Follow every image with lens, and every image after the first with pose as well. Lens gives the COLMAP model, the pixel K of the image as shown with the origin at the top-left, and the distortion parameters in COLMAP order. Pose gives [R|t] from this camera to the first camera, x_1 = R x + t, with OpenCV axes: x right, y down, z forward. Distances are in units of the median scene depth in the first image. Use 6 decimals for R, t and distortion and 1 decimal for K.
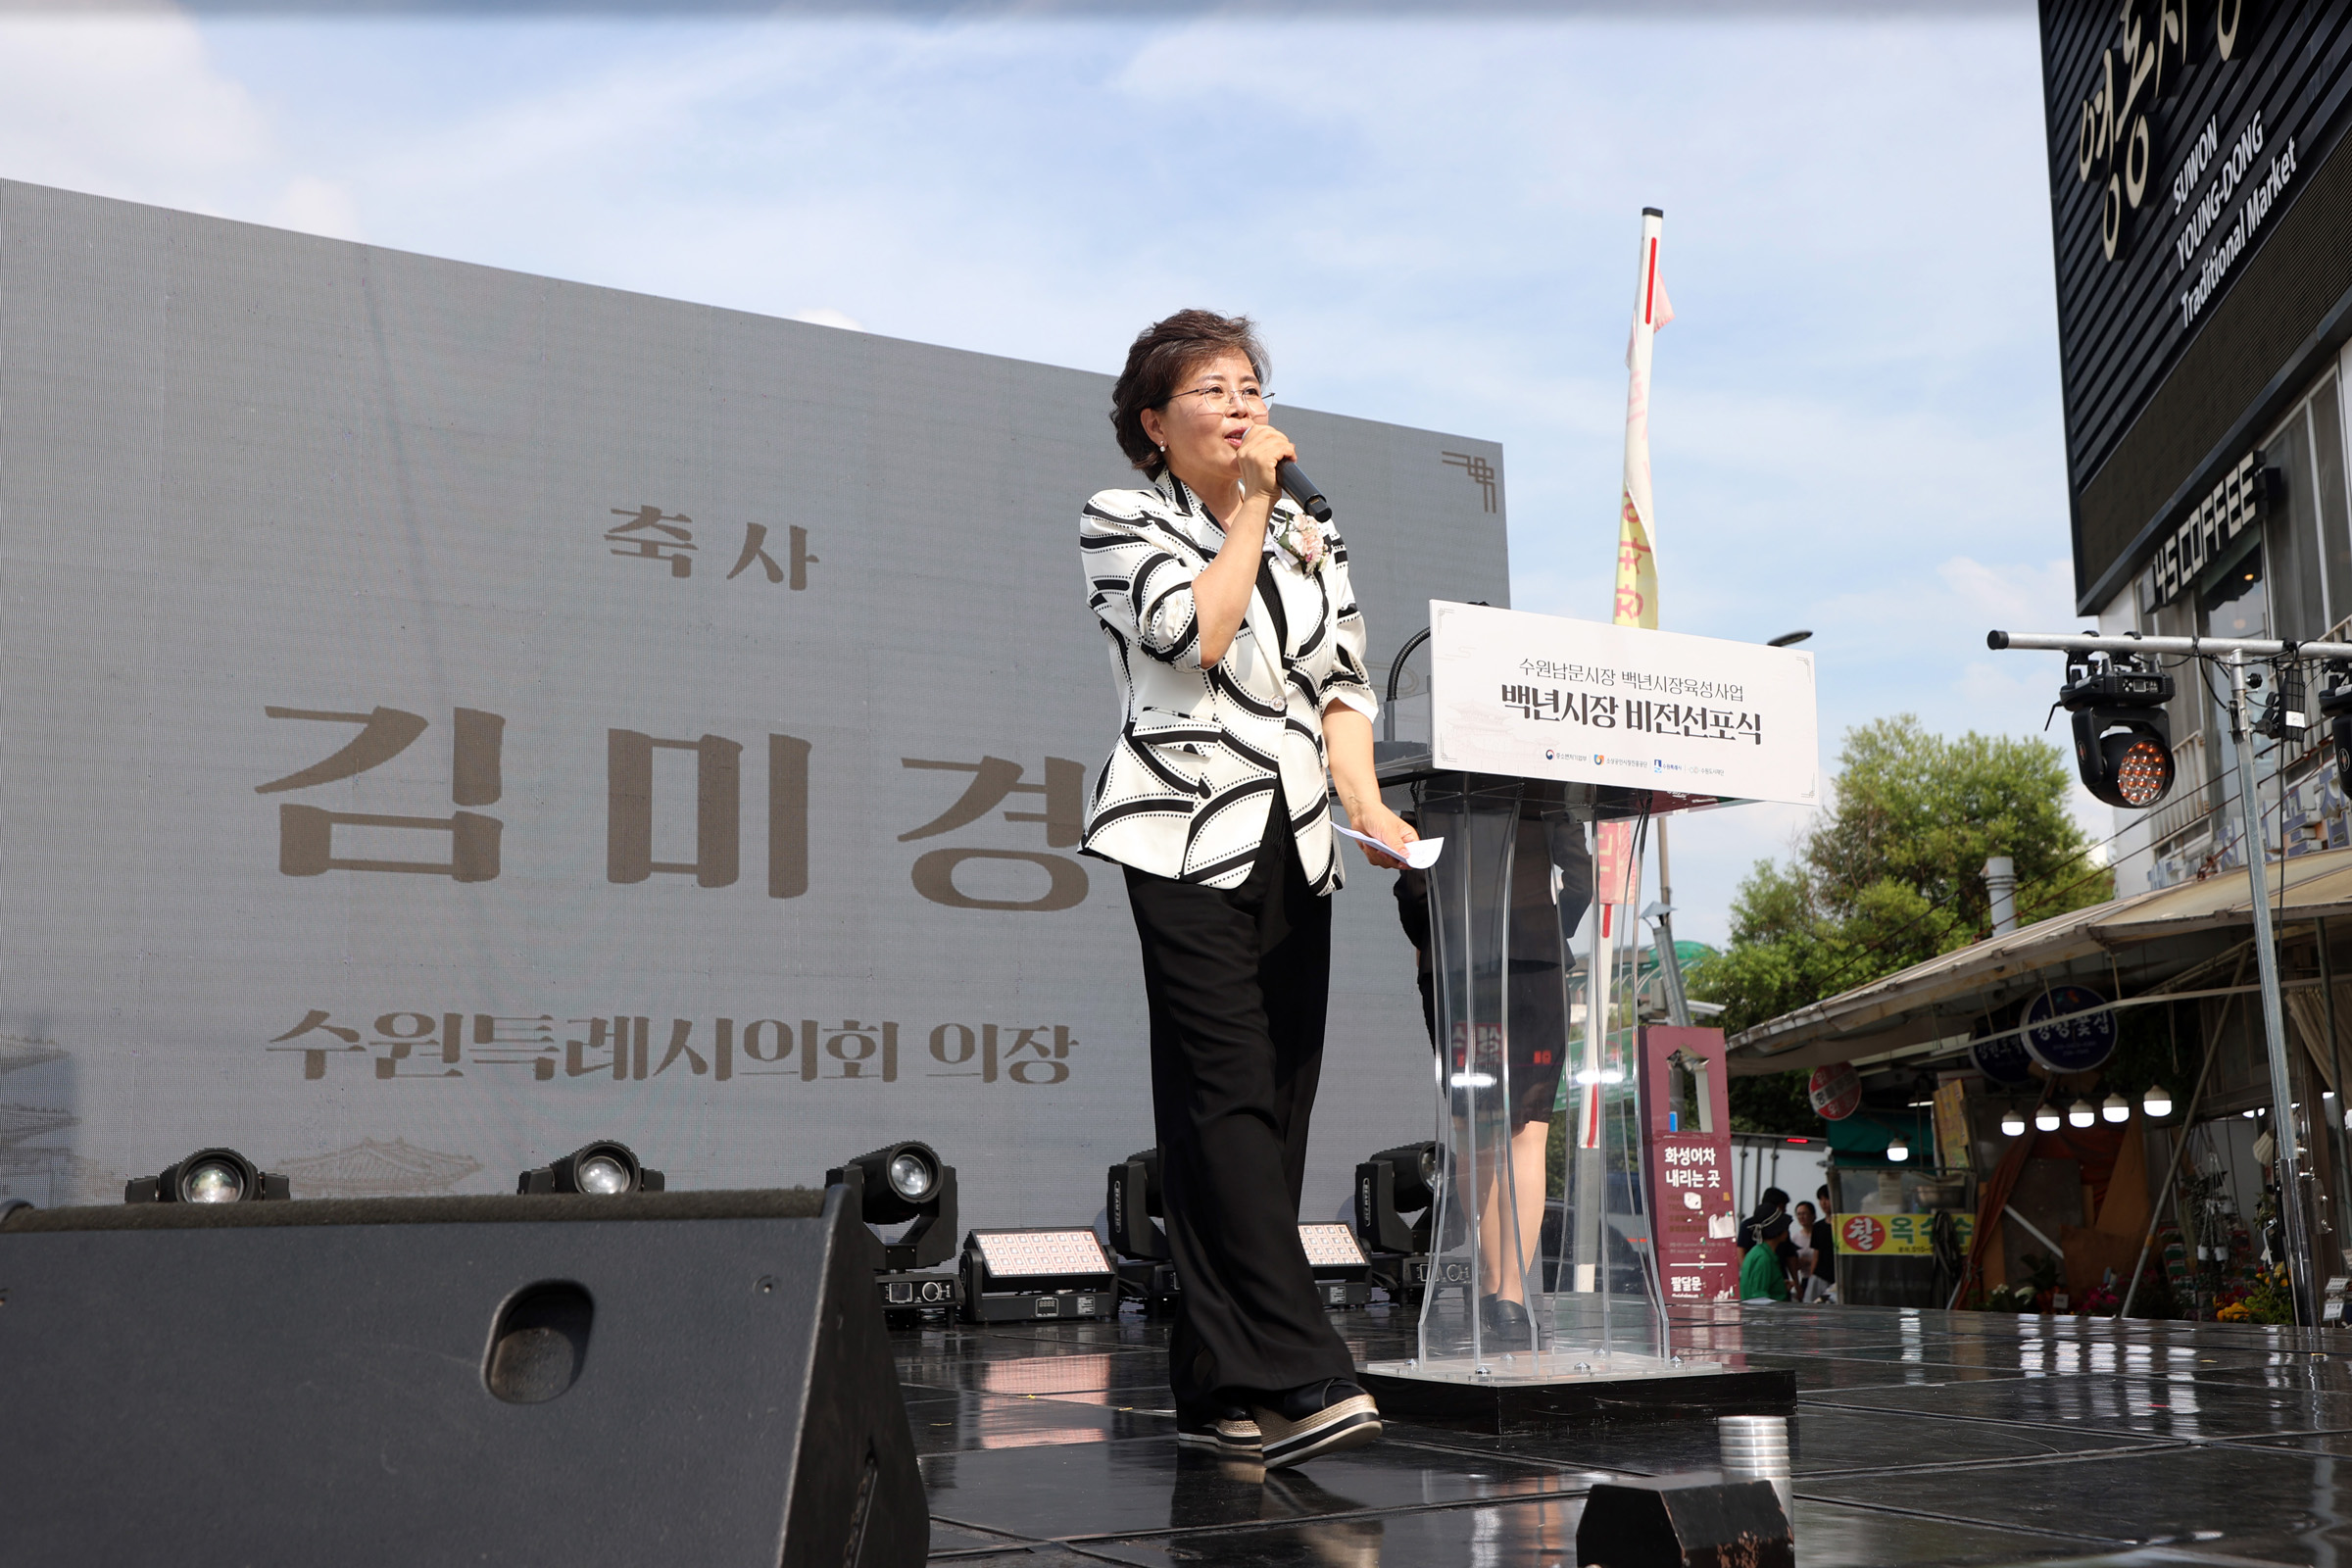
lens RADIAL K [[2563.2, 0, 1171.4], [0, 2563.2, 785.7], [0, 0, 1]] dist [0.103126, 0.000000]
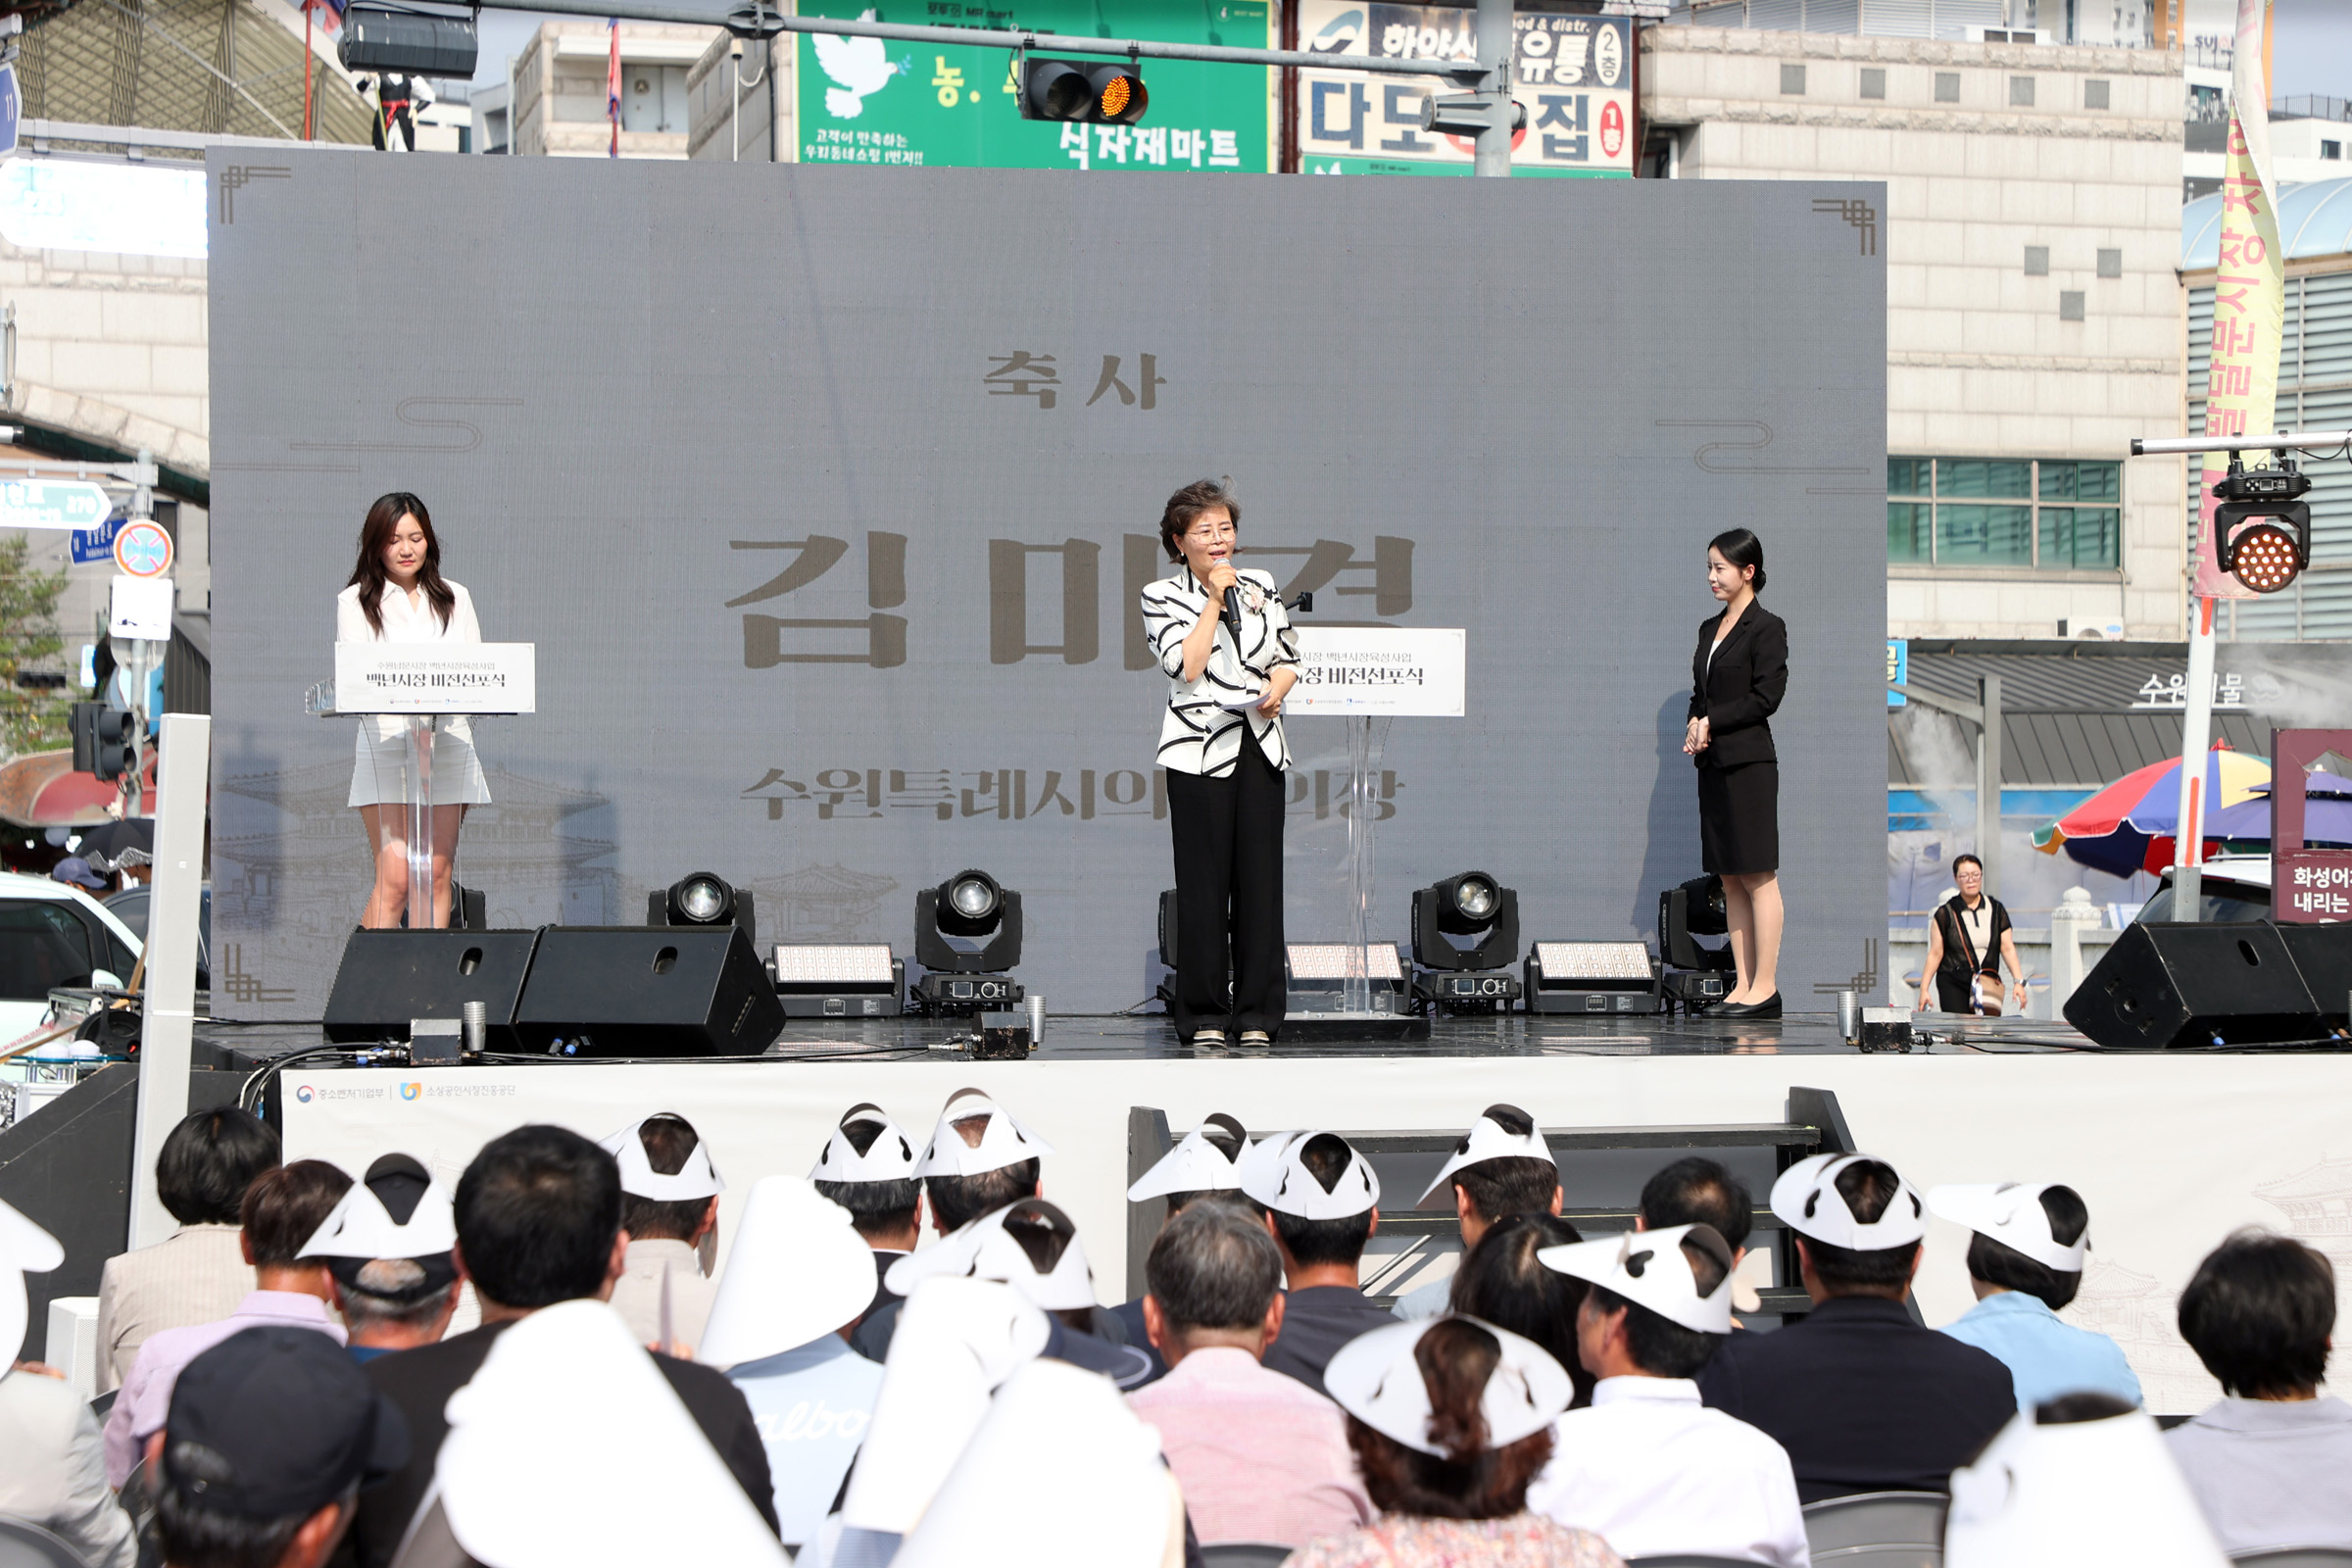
lens RADIAL K [[6701.1, 0, 1170.3], [0, 6701.1, 784.0], [0, 0, 1]] dist [0.834003, 0.000000]
pose [[0.943275, 0.010724, -0.331838, 0.915425], [0.038042, 0.989404, 0.140113, -0.346243], [0.329825, -0.144789, 0.932873, -1.959575]]
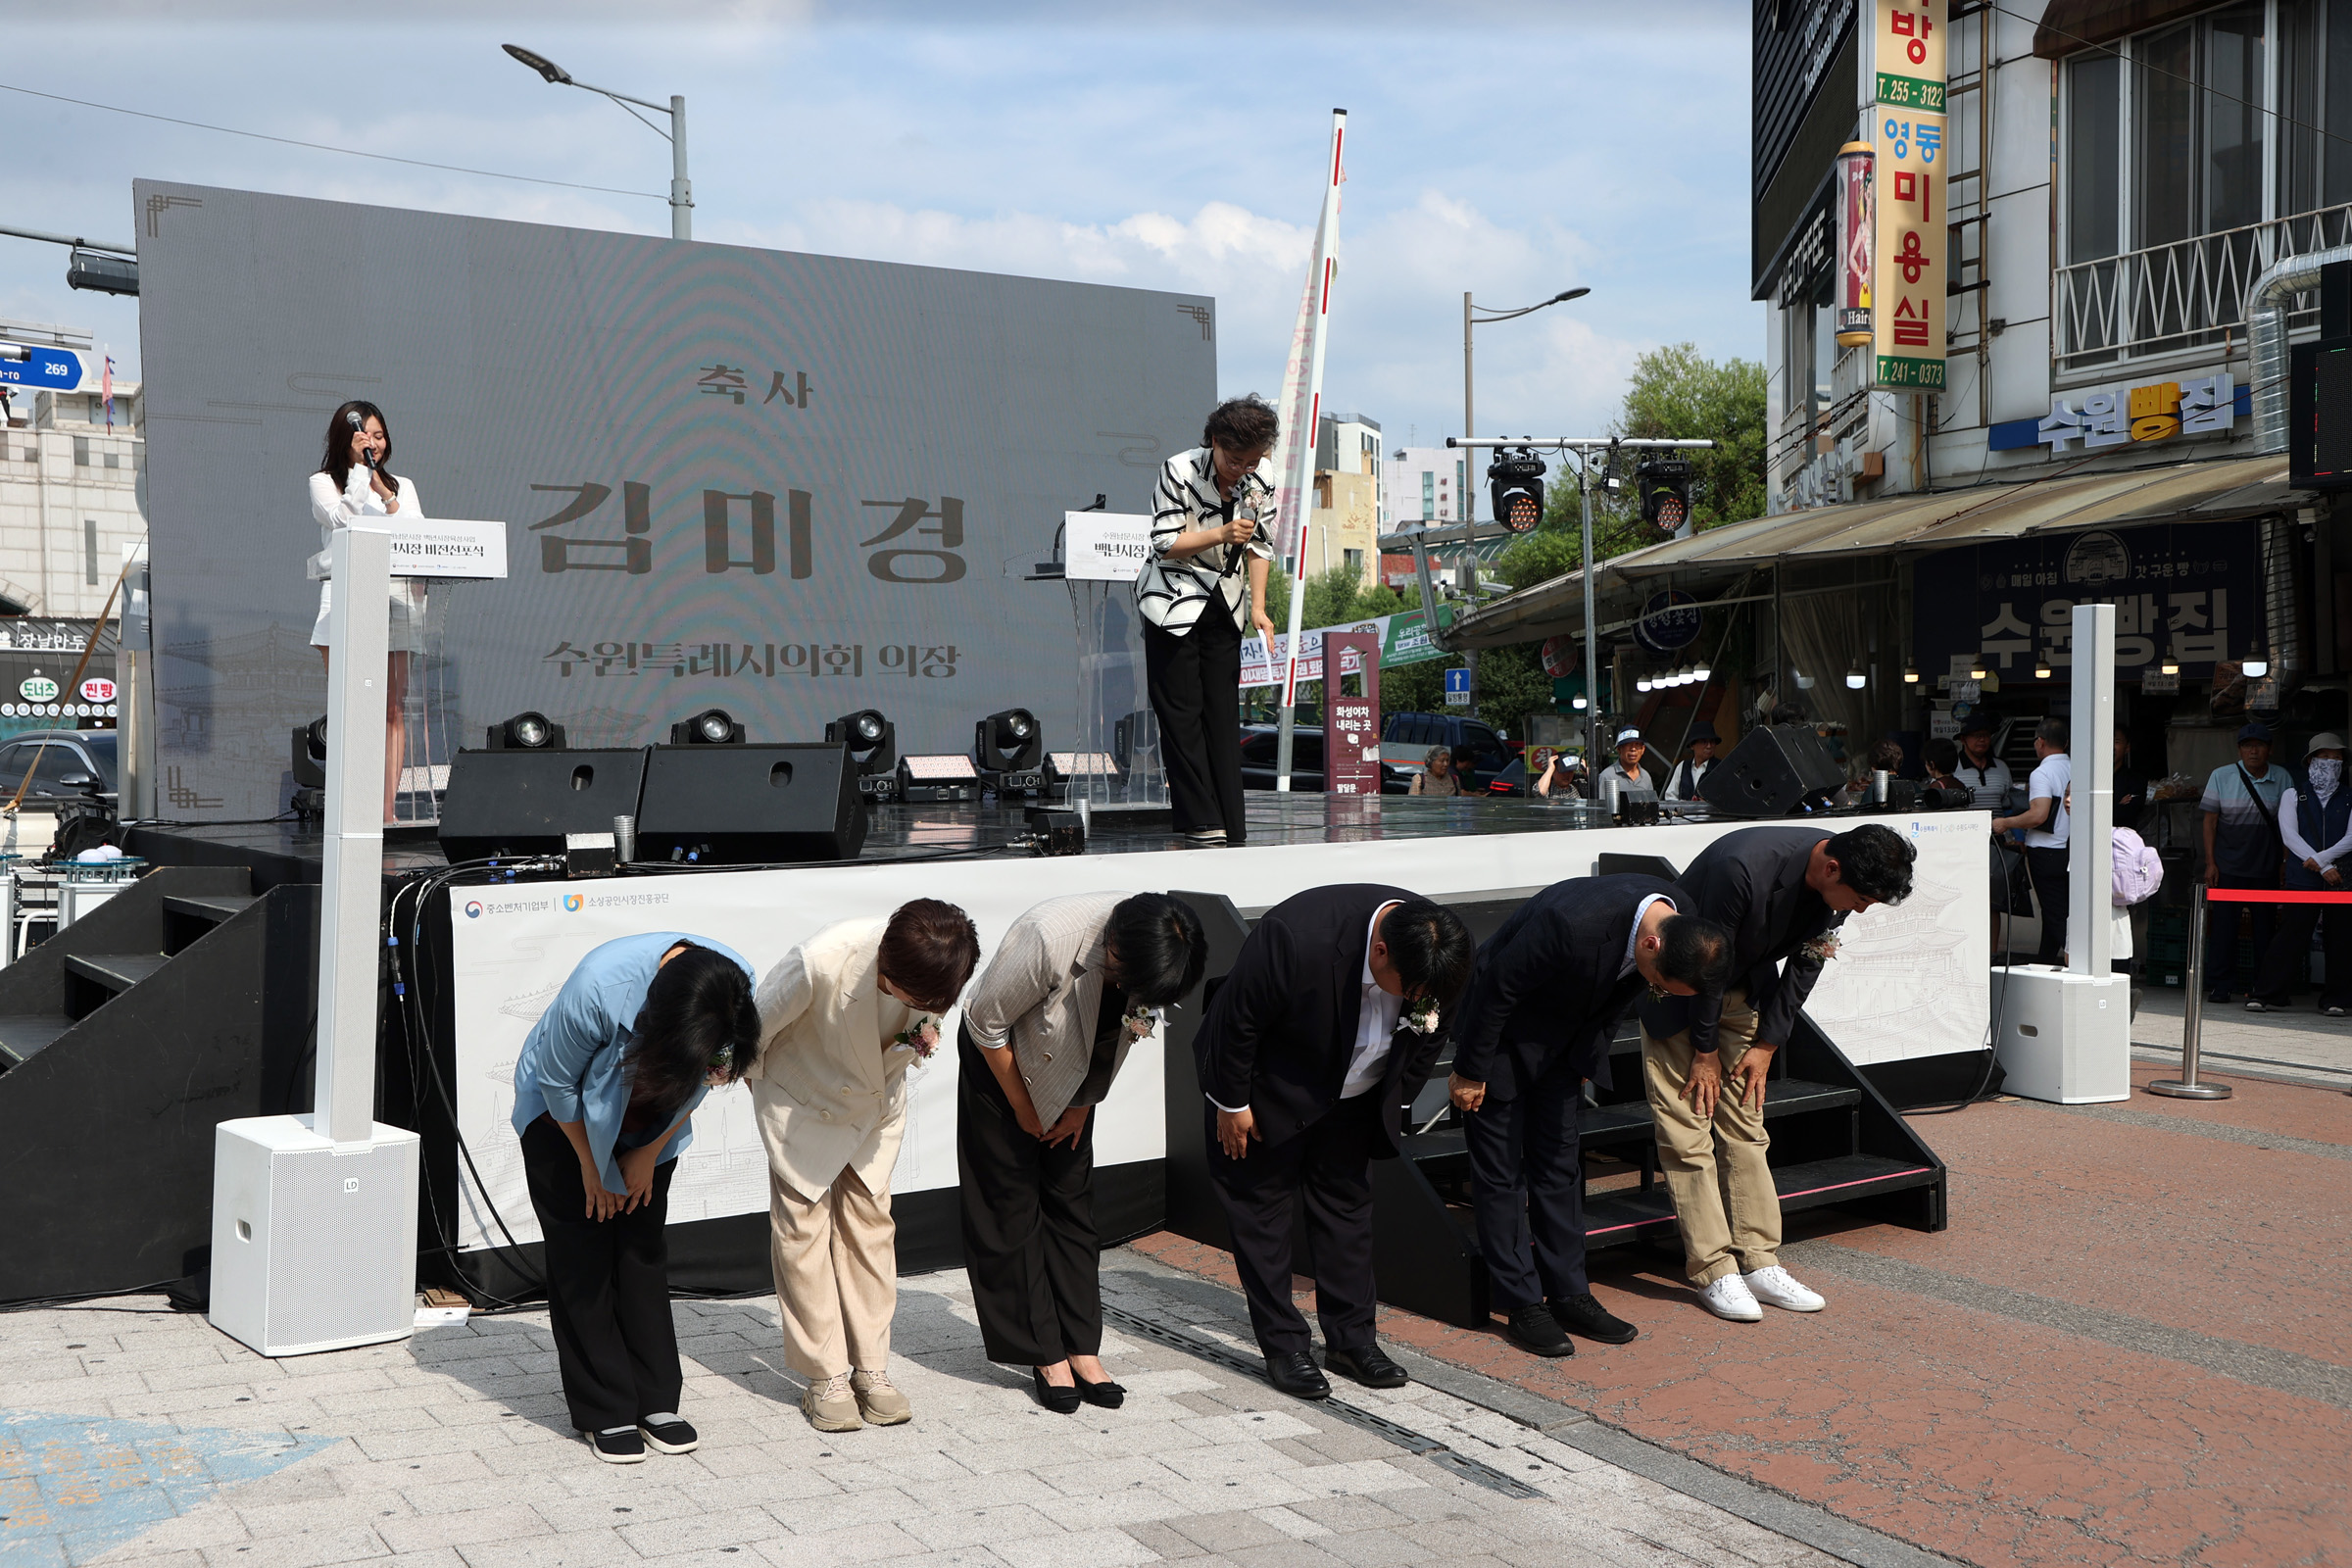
lens RADIAL K [[2321.0, 0, 1161.3], [0, 2321.0, 775.7], [0, 0, 1]] dist [0.075023, 0.000000]
pose [[0.999795, 0.002486, 0.020109, 0.077593], [-0.006009, 0.984176, 0.177094, -0.115733], [-0.019350, -0.177178, 0.983988, -0.685897]]
